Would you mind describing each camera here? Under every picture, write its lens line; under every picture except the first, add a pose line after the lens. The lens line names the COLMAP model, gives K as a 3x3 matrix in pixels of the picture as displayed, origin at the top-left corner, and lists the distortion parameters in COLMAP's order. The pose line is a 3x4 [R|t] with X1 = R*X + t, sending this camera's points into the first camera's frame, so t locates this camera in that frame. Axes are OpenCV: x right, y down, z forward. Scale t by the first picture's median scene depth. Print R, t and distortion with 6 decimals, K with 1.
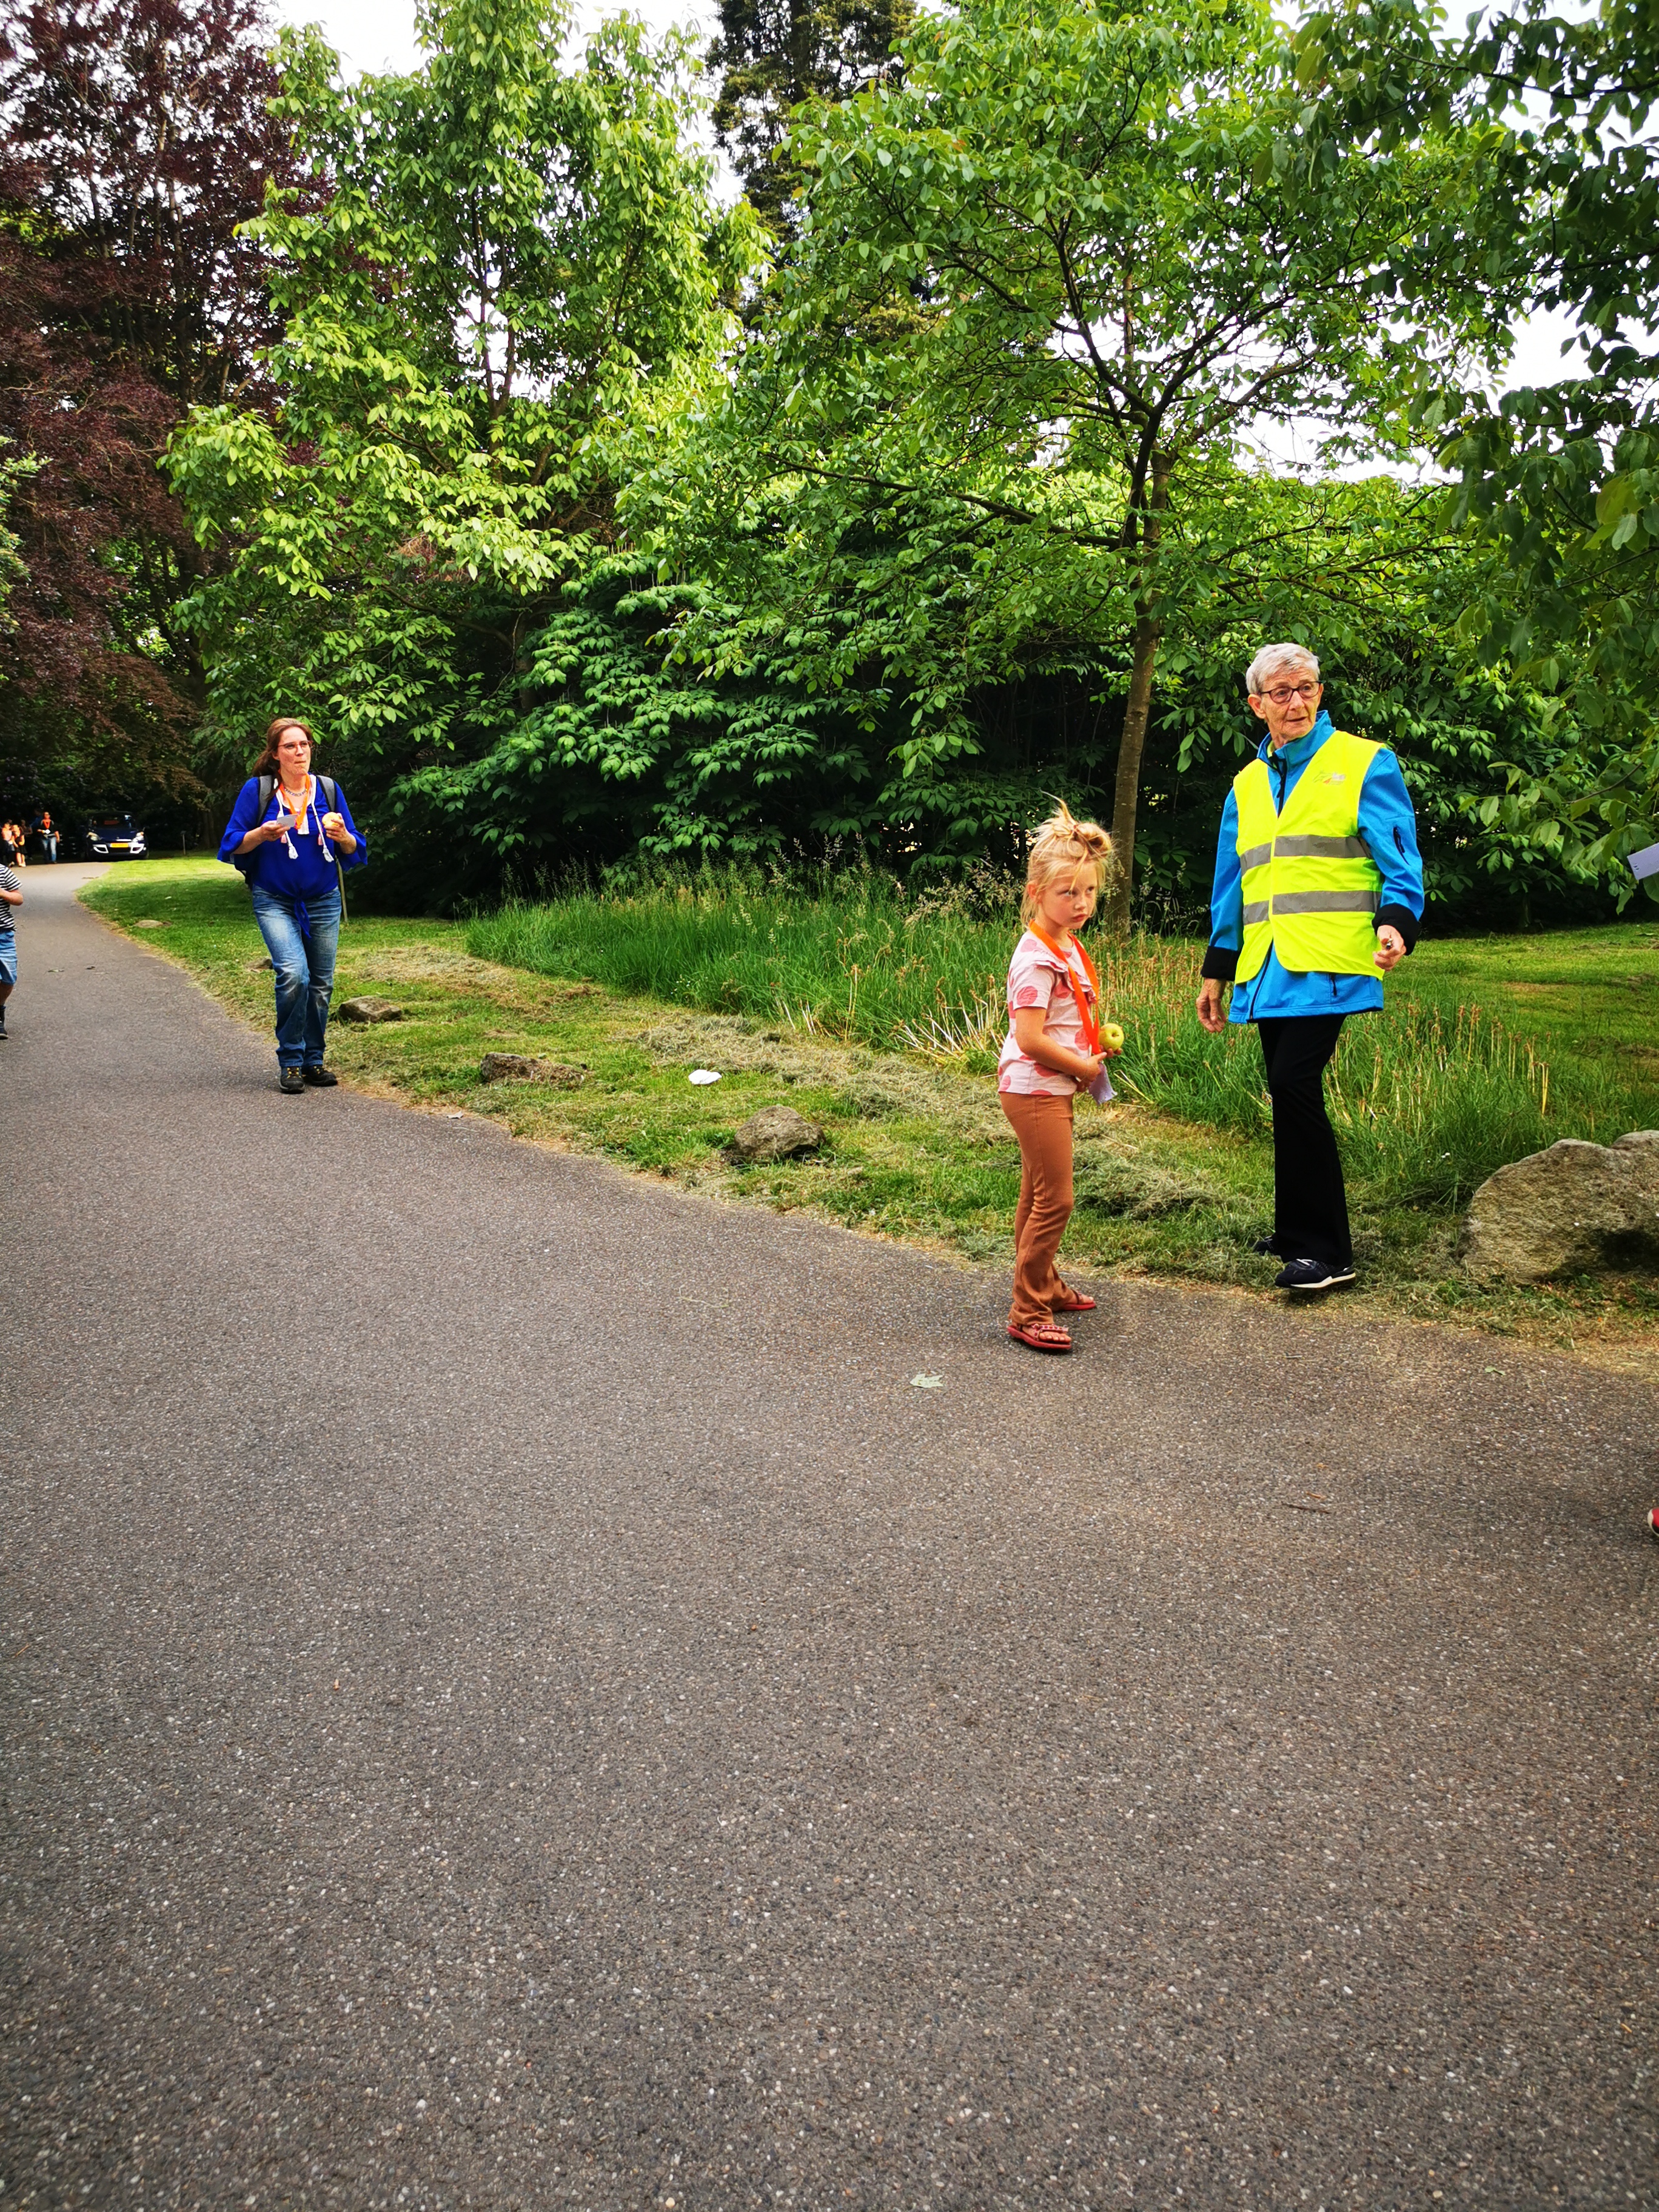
lens RADIAL K [[1721.1, 0, 809.9], [0, 1721.1, 1086.4], [0, 0, 1]] dist [0.062454, -0.076030]
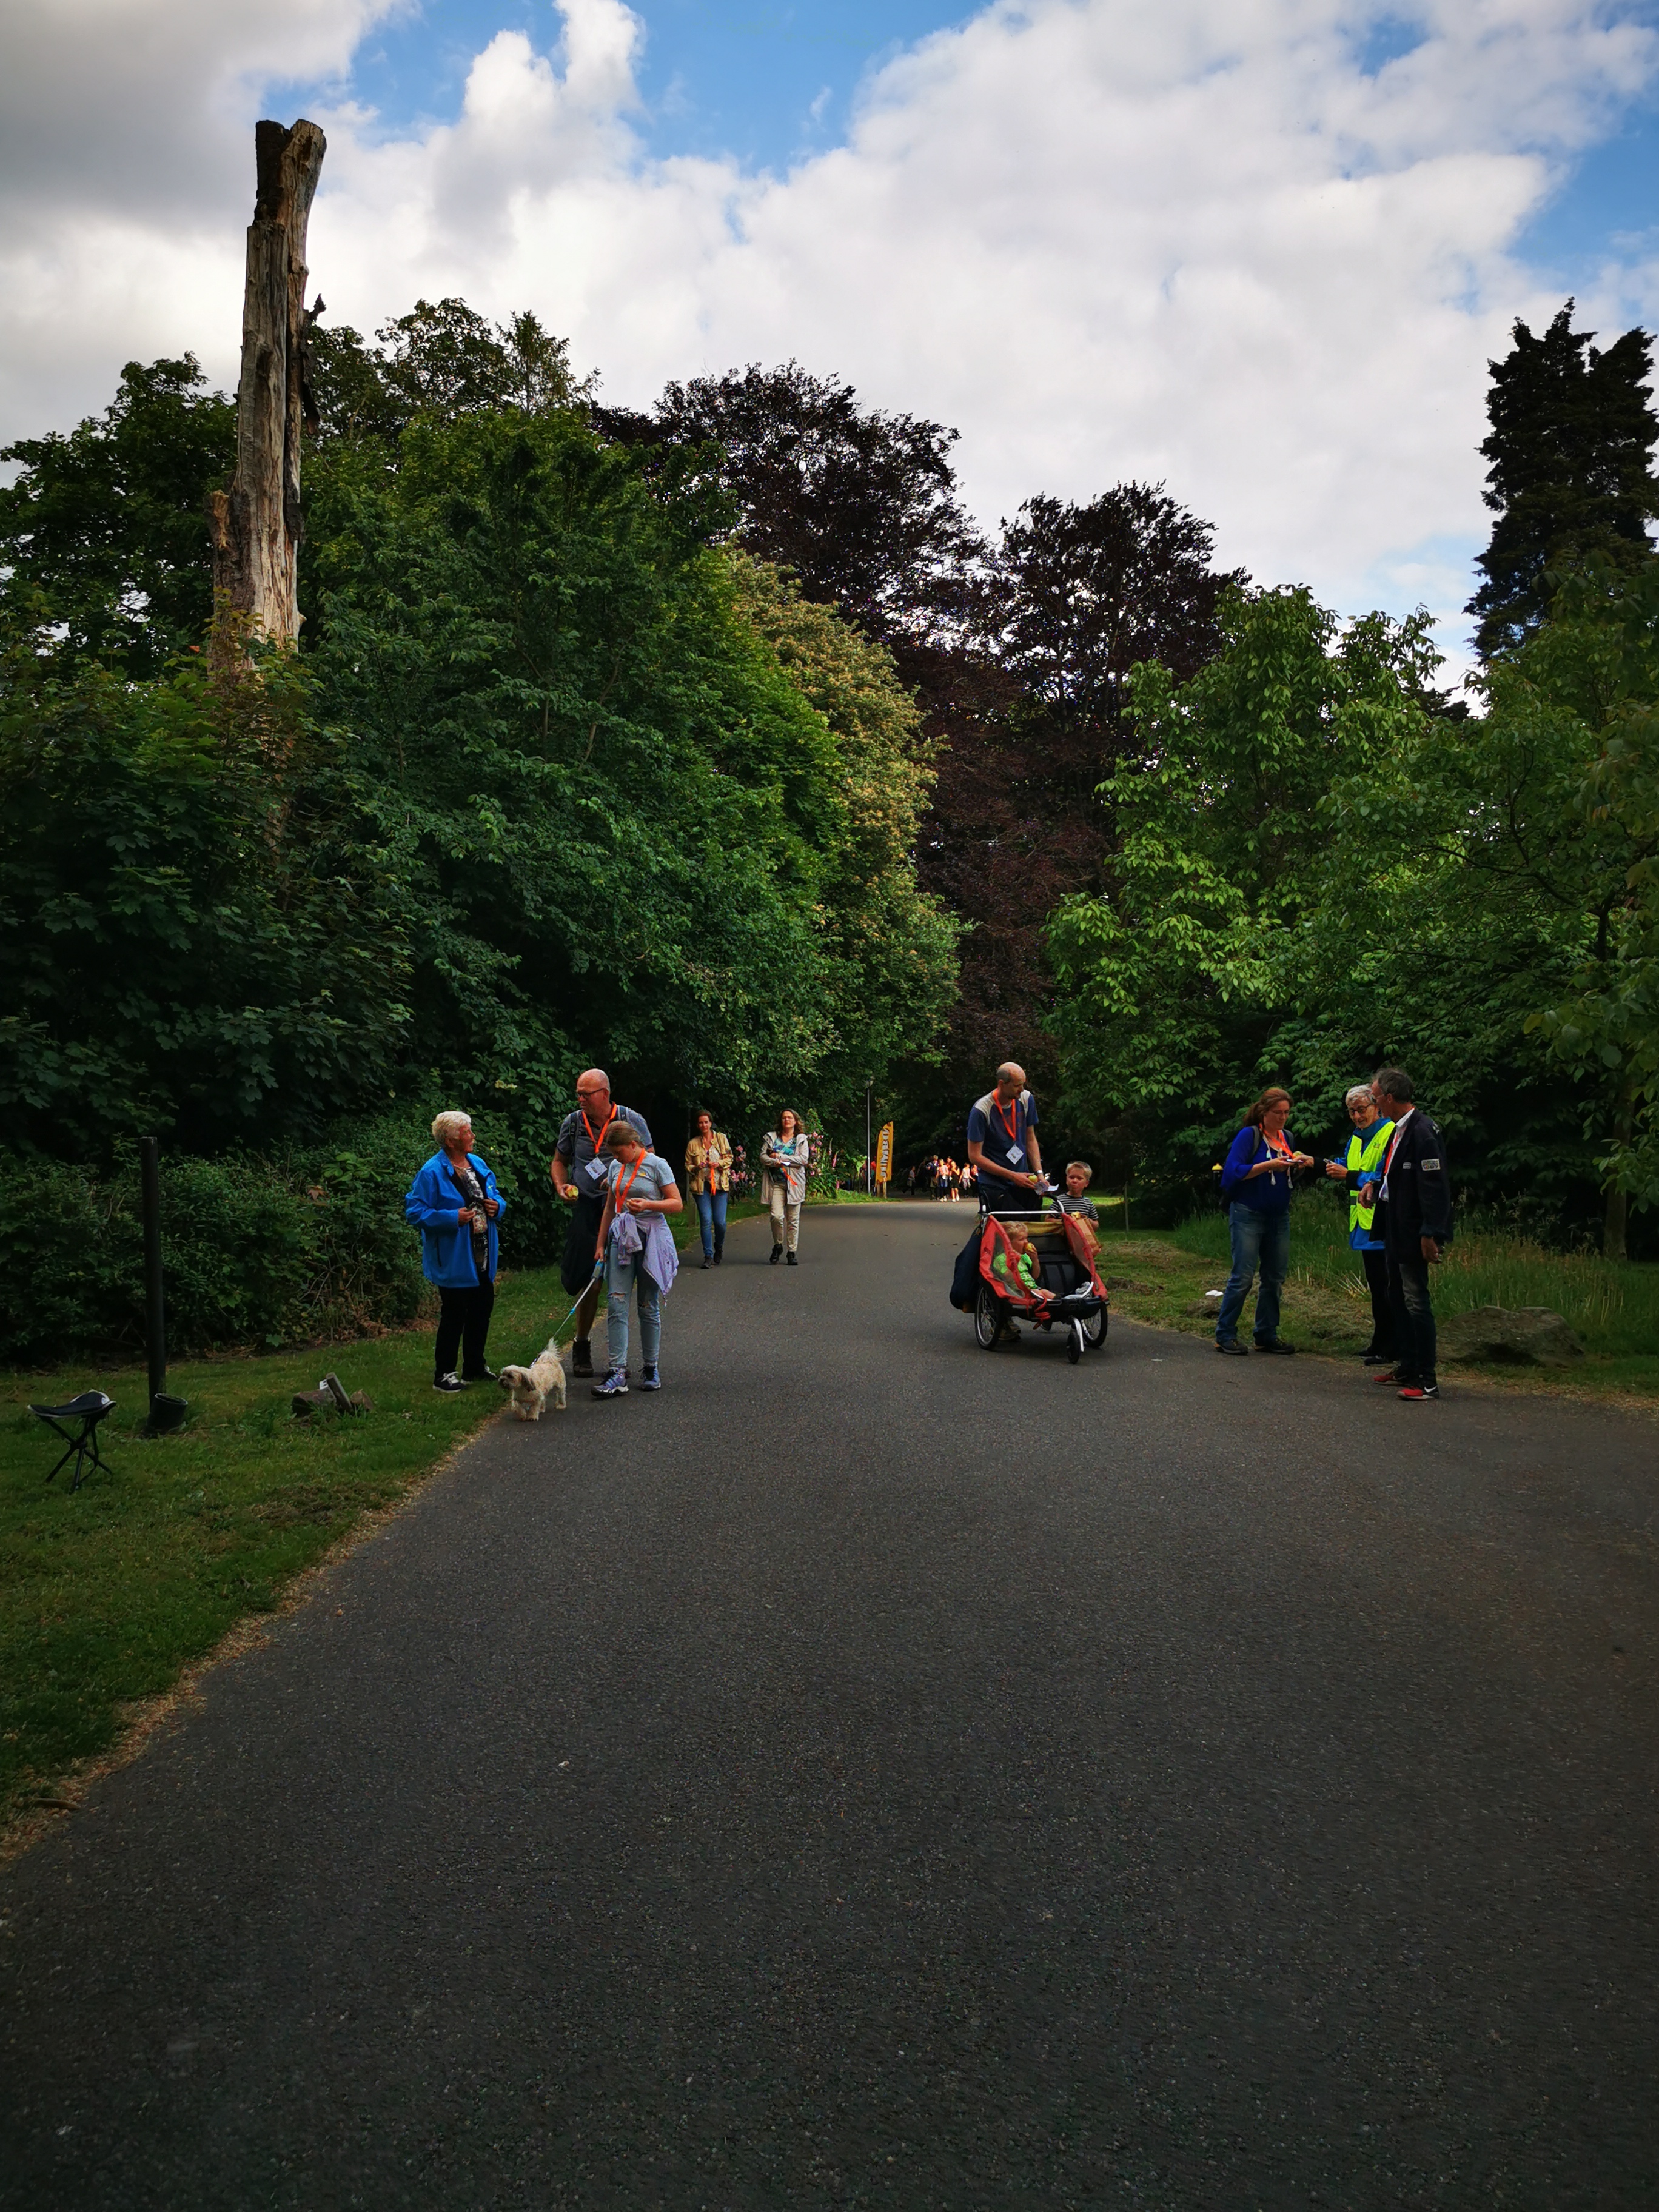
lens RADIAL K [[1721.1, 0, 773.4], [0, 1721.1, 1020.8], [0, 0, 1]] dist [0.062454, -0.076030]
pose [[0.855587, -0.012128, -0.517517, 0.225457], [-0.111011, 0.972169, -0.206311, 0.066235], [0.505616, 0.233967, 0.830428, -0.394068]]
